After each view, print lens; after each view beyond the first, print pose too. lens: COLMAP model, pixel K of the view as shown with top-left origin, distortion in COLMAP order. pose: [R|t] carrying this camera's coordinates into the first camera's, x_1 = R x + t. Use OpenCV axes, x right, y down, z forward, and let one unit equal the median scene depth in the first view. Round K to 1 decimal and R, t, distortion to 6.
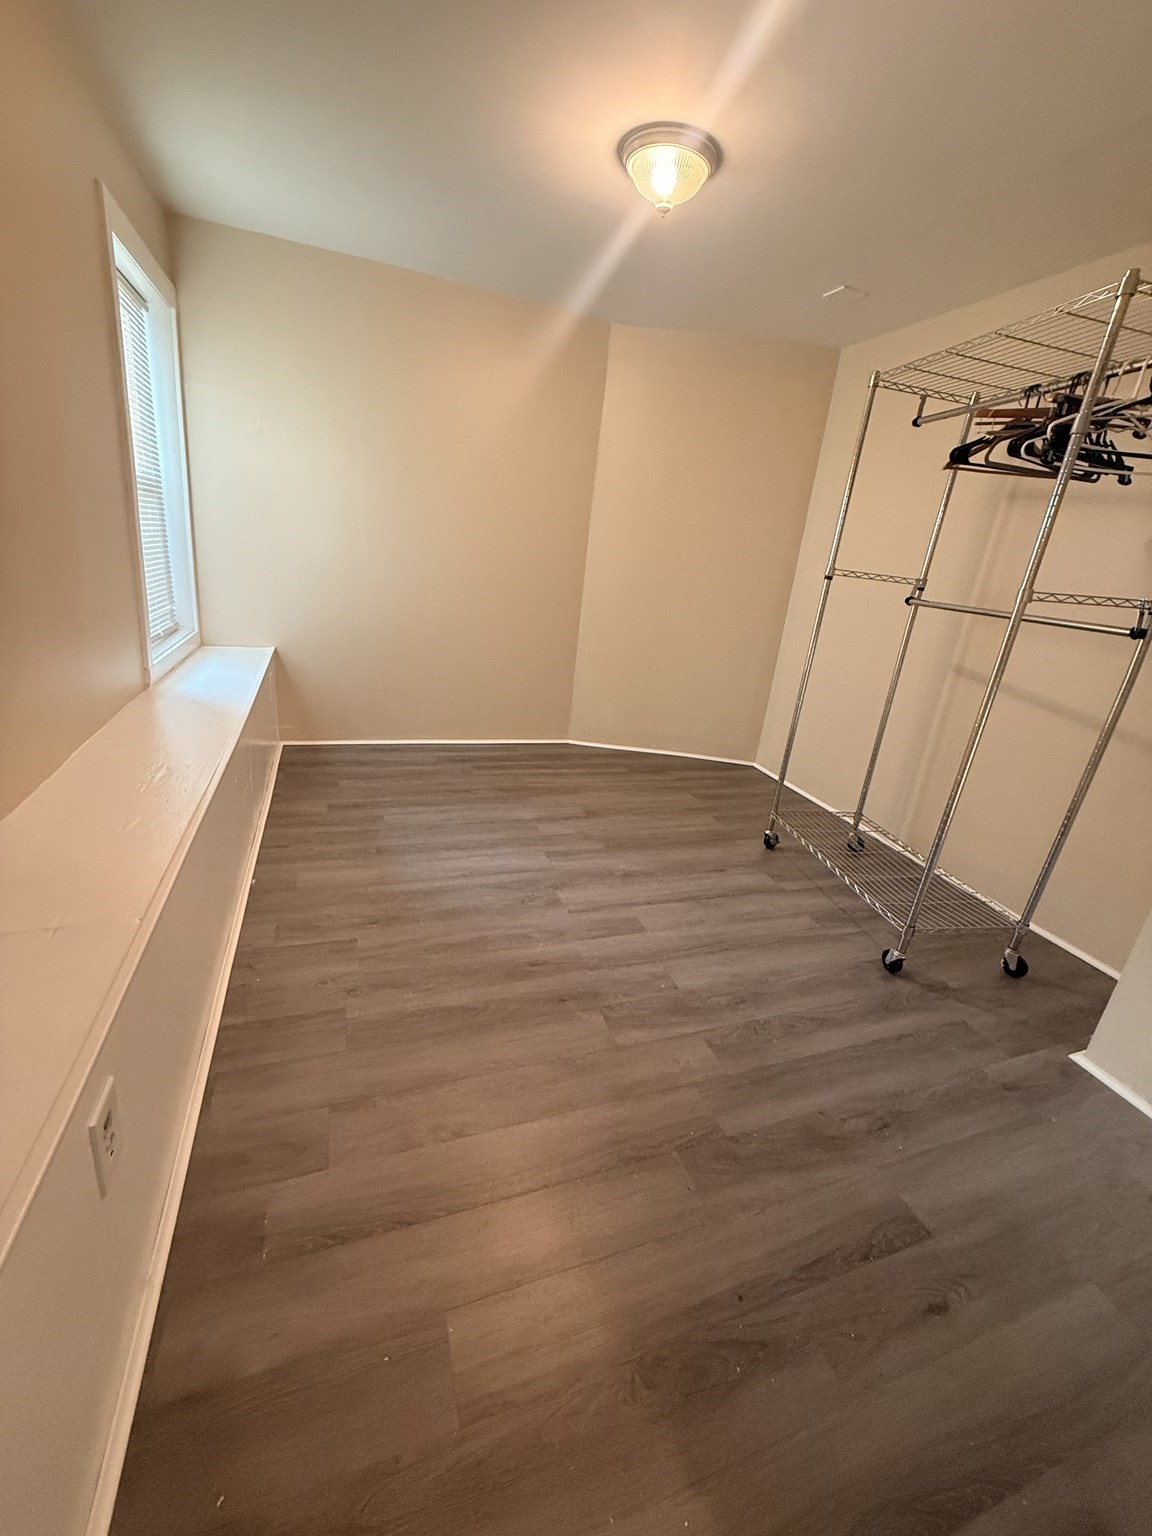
lens RADIAL K [[610.0, 0, 571.7], [0, 610.0, 762.4], [0, 0, 1]] dist [-0.000125, 0.000103]
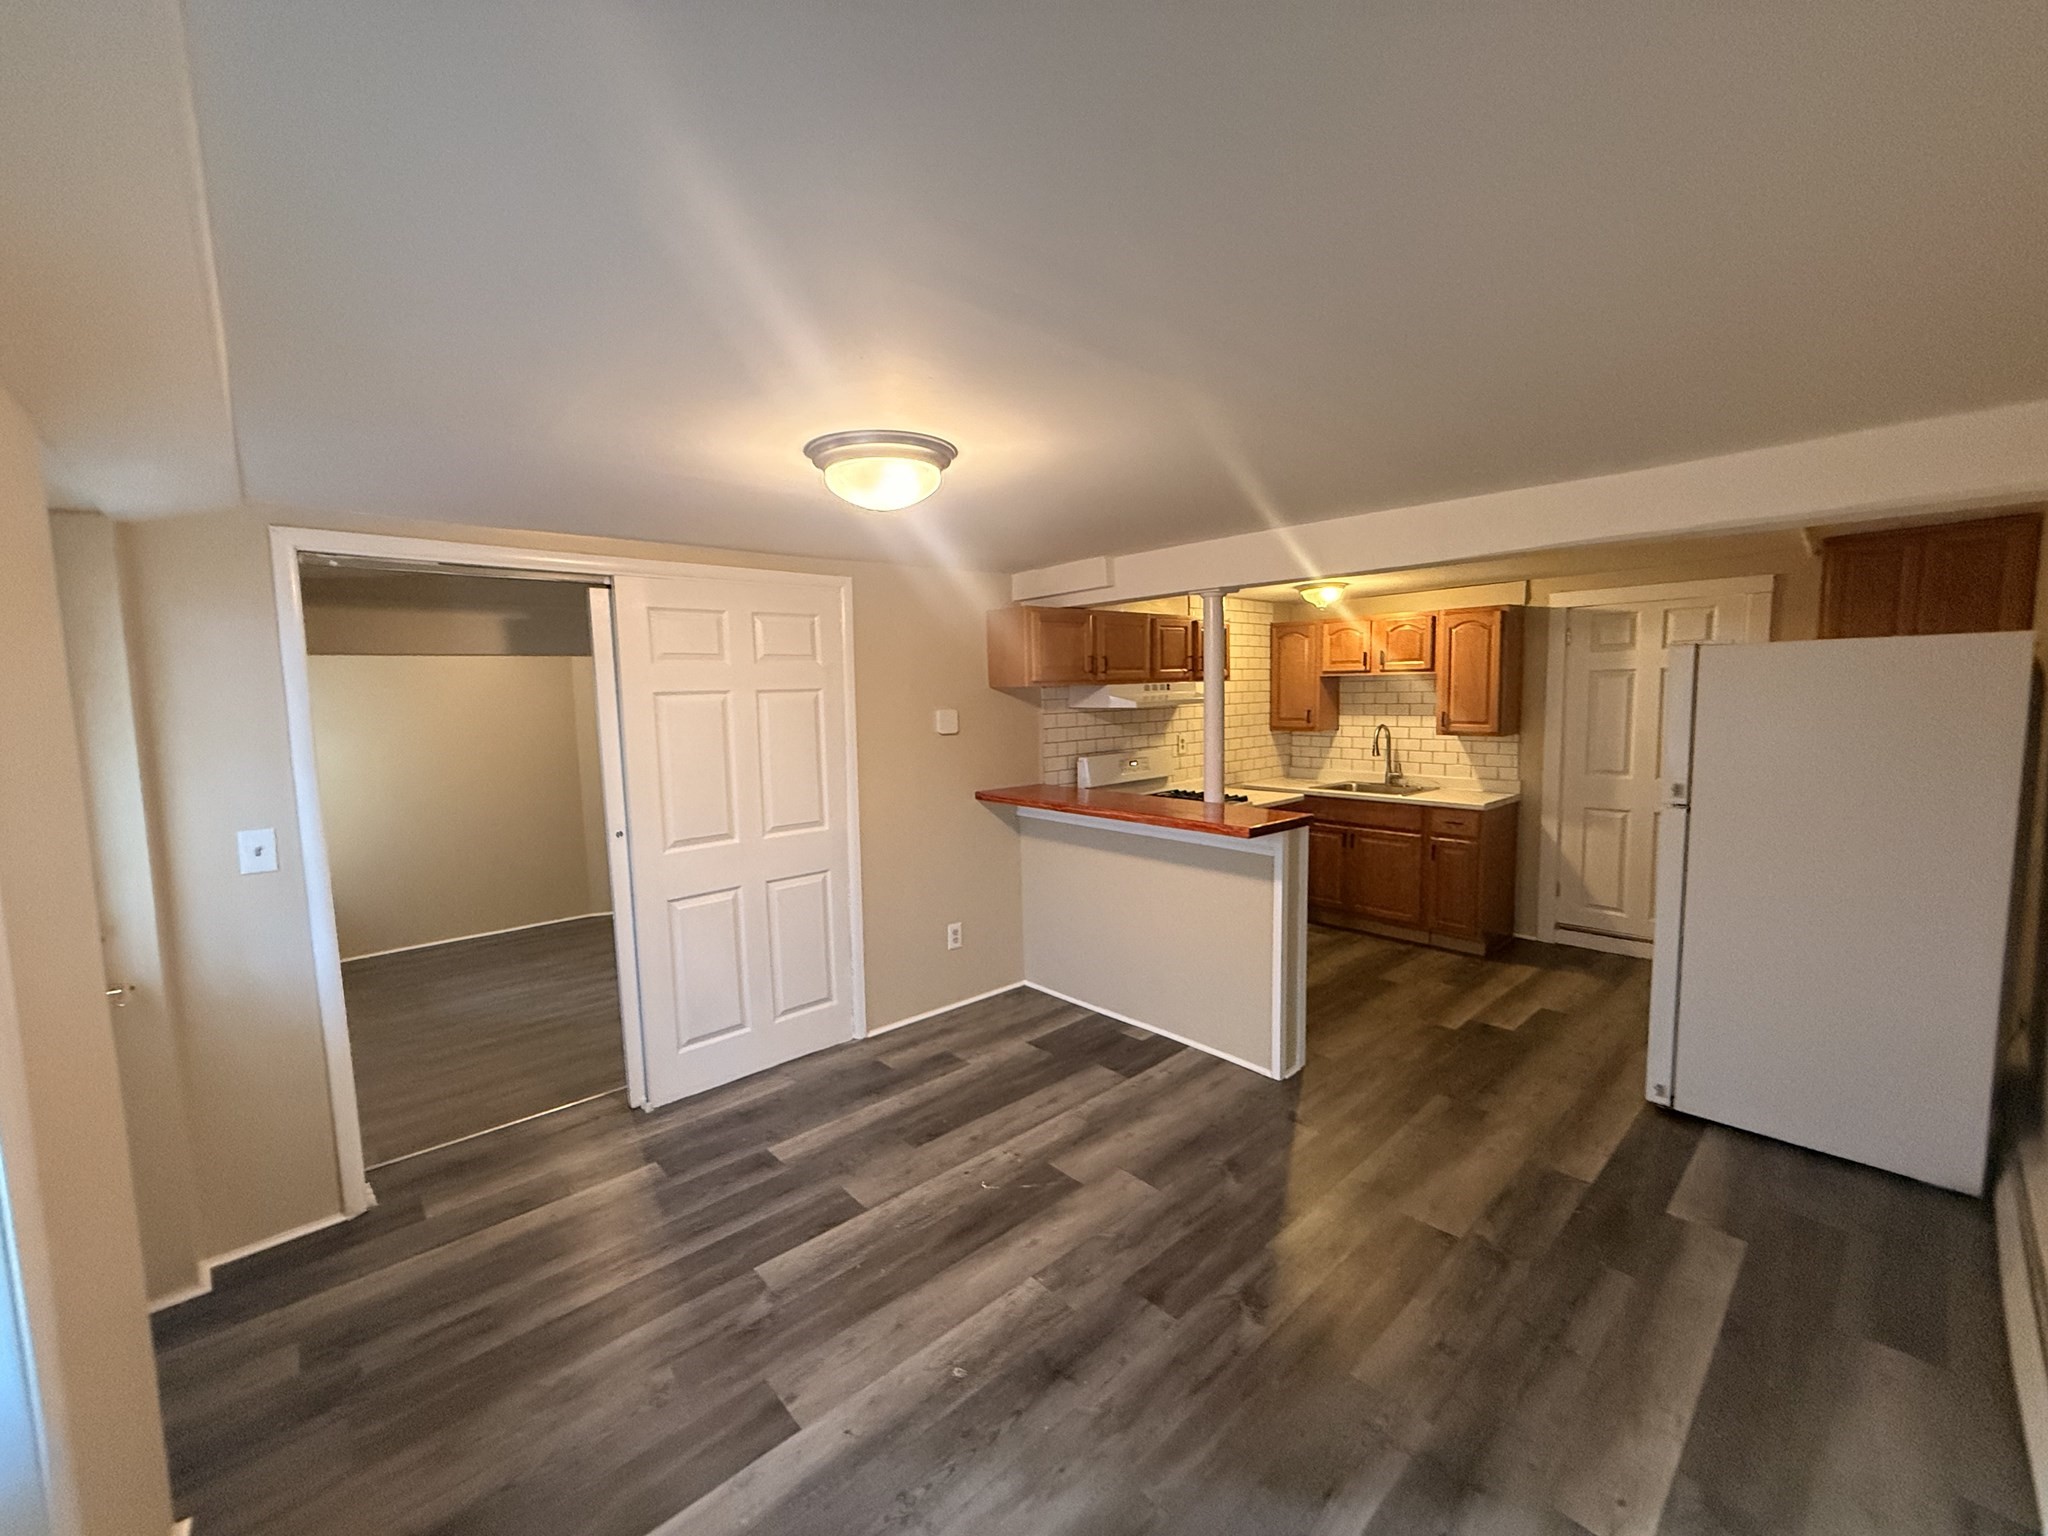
lens RADIAL K [[813.3, 0, 1021.1], [0, 813.3, 771.8], [0, 0, 1]] dist [-0.000125, 0.000103]
pose [[0.914349, -0.159388, 0.372238, 0.393691], [0.235308, 0.957272, -0.168108, 0.309022], [-0.329538, 0.241300, 0.912786, -1.540771]]
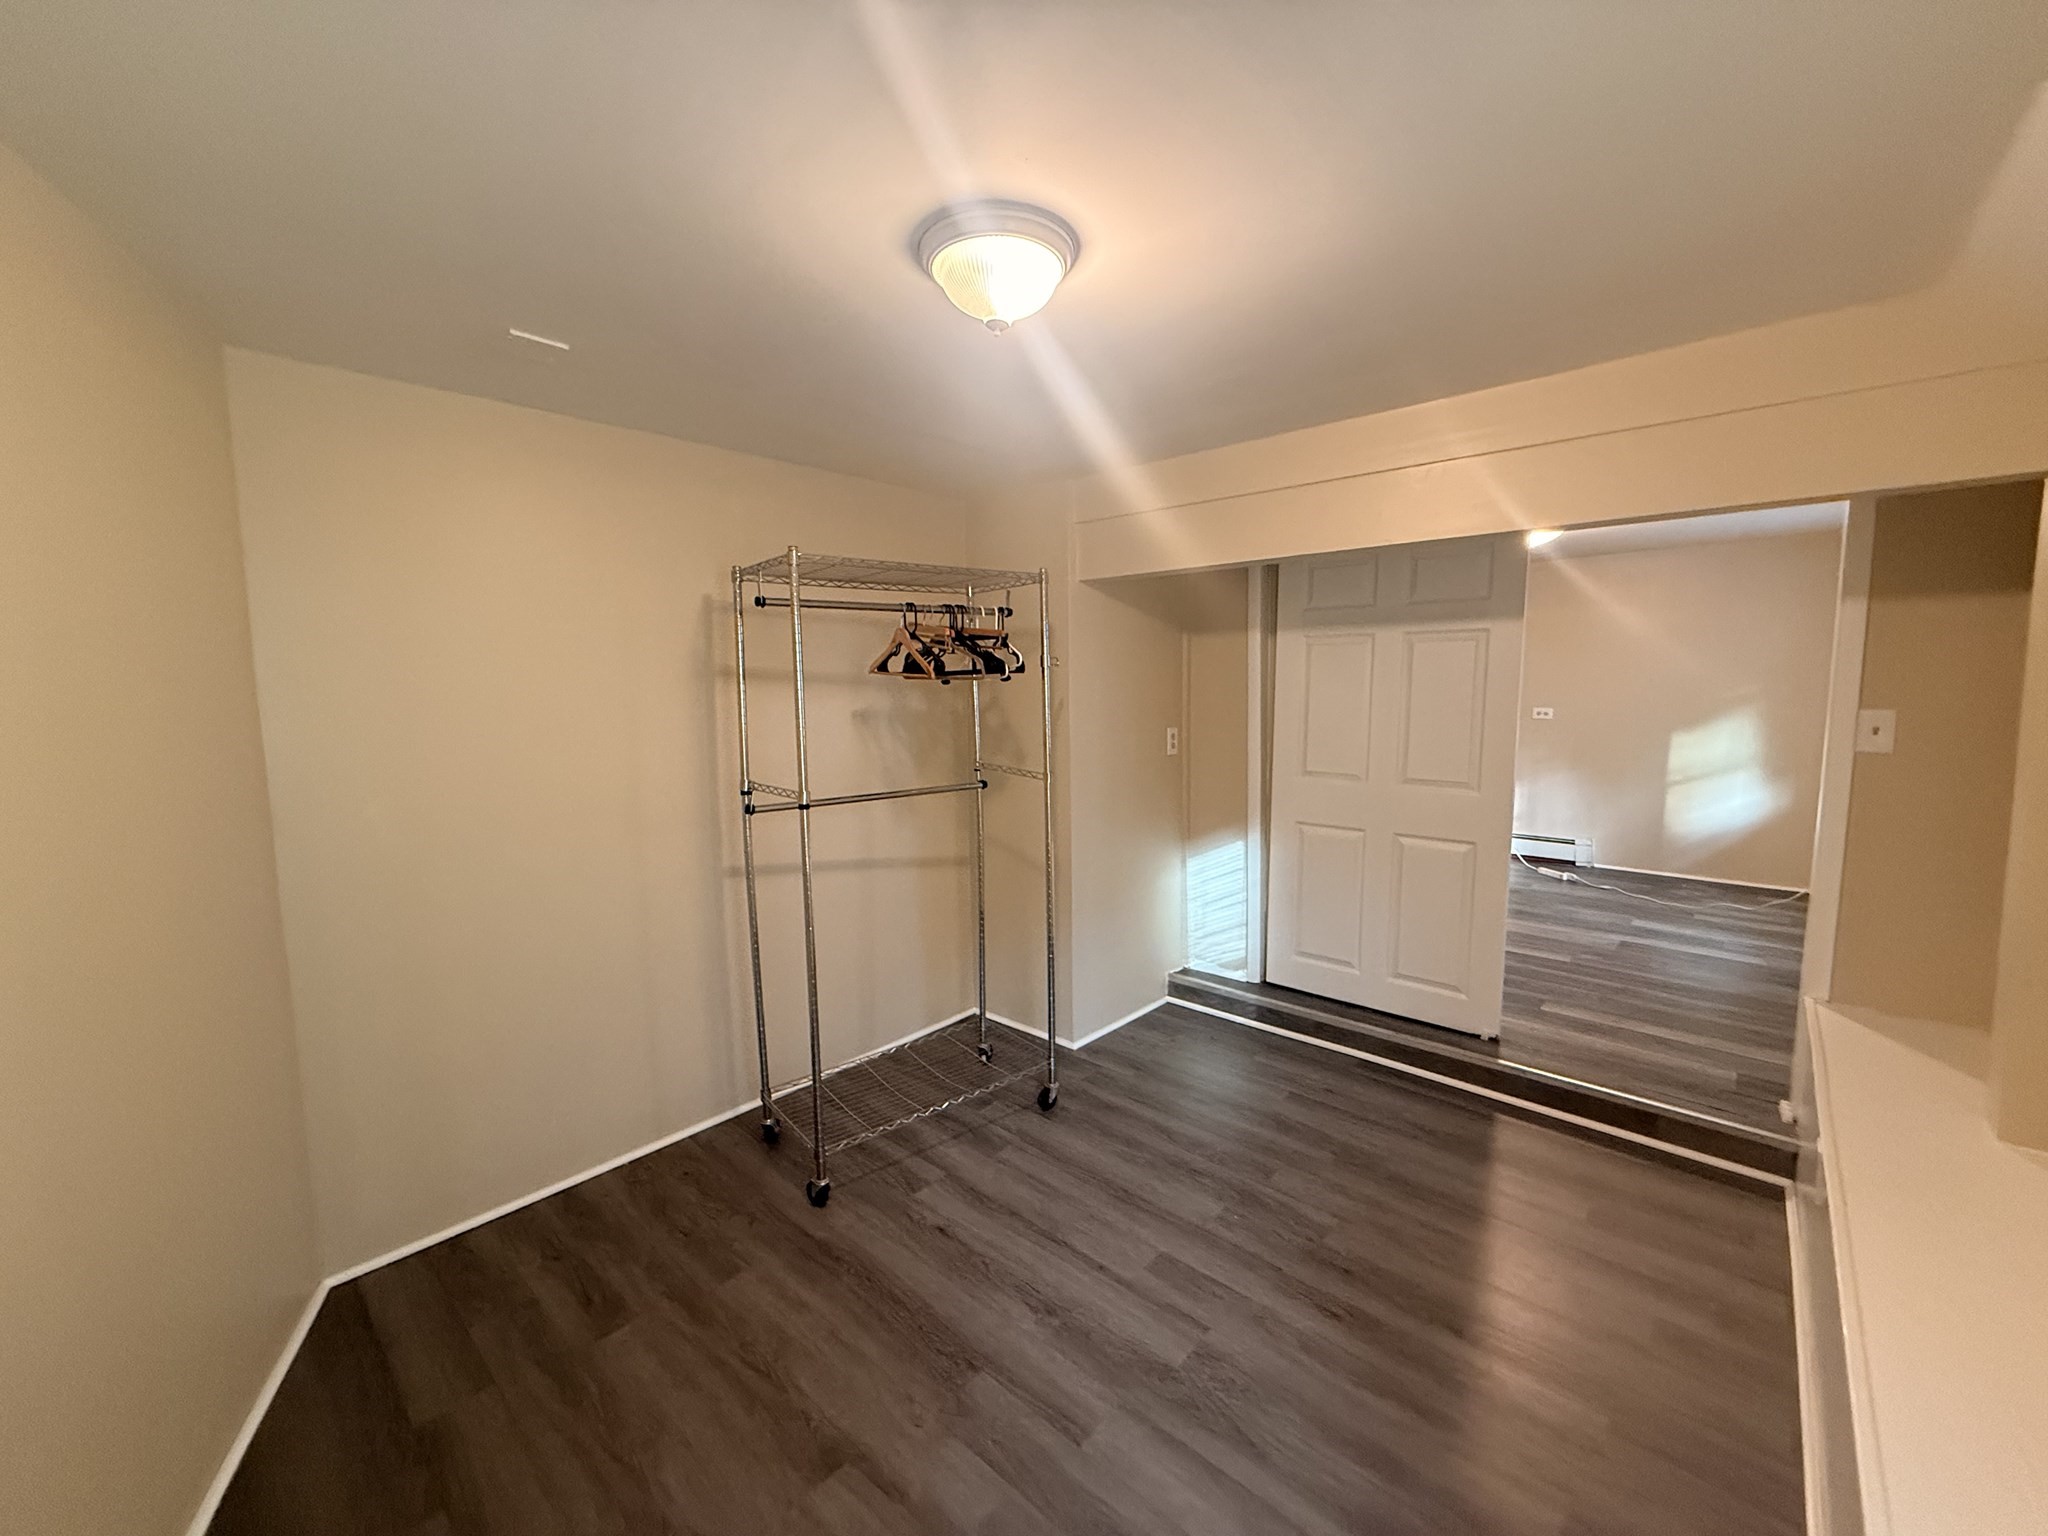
lens RADIAL K [[813.3, 0, 1021.1], [0, 813.3, 771.8], [0, 0, 1]] dist [-0.000125, 0.000103]
pose [[-0.468743, -0.187846, 0.863130, -0.557859], [0.256642, 0.906016, 0.336555, -0.656463], [-0.845230, 0.379274, -0.376480, 1.261497]]
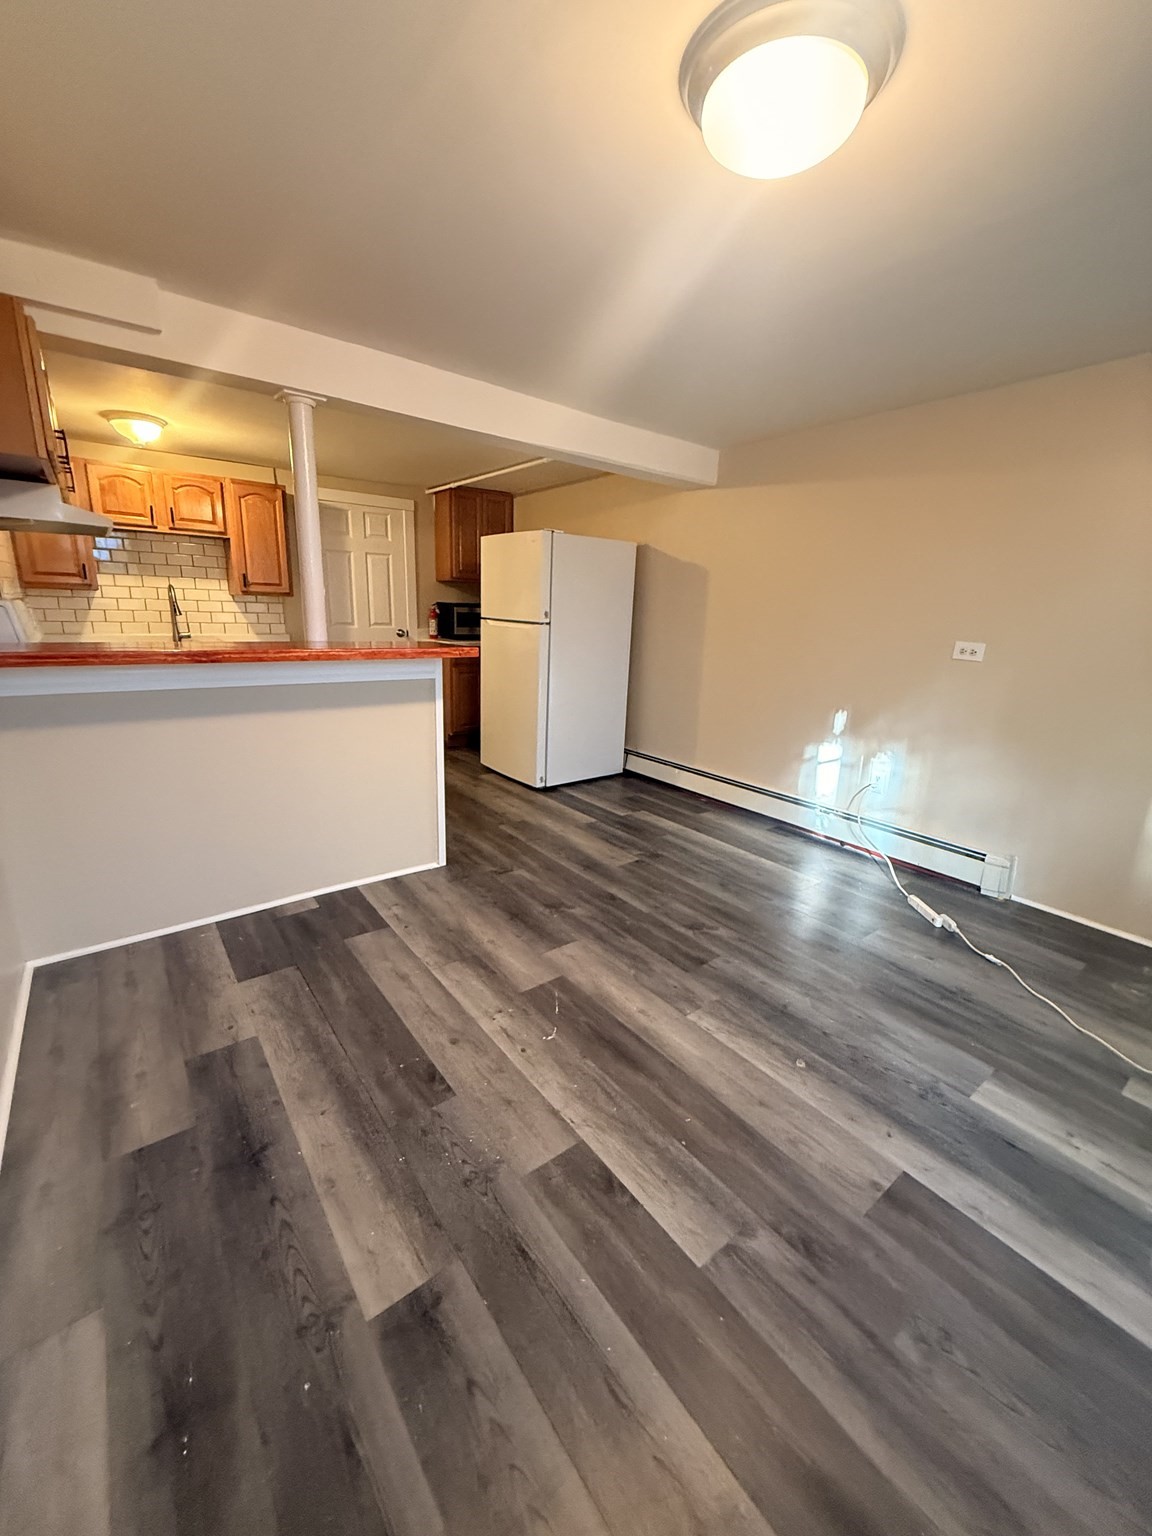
lens RADIAL K [[610.0, 0, 571.7], [0, 610.0, 762.4], [0, 0, 1]] dist [-0.000125, 0.000103]
pose [[-0.309055, -0.342599, 0.887193, 0.067592], [0.248711, 0.871283, 0.423094, -0.000187], [-0.917948, 0.351414, -0.184066, -0.264032]]
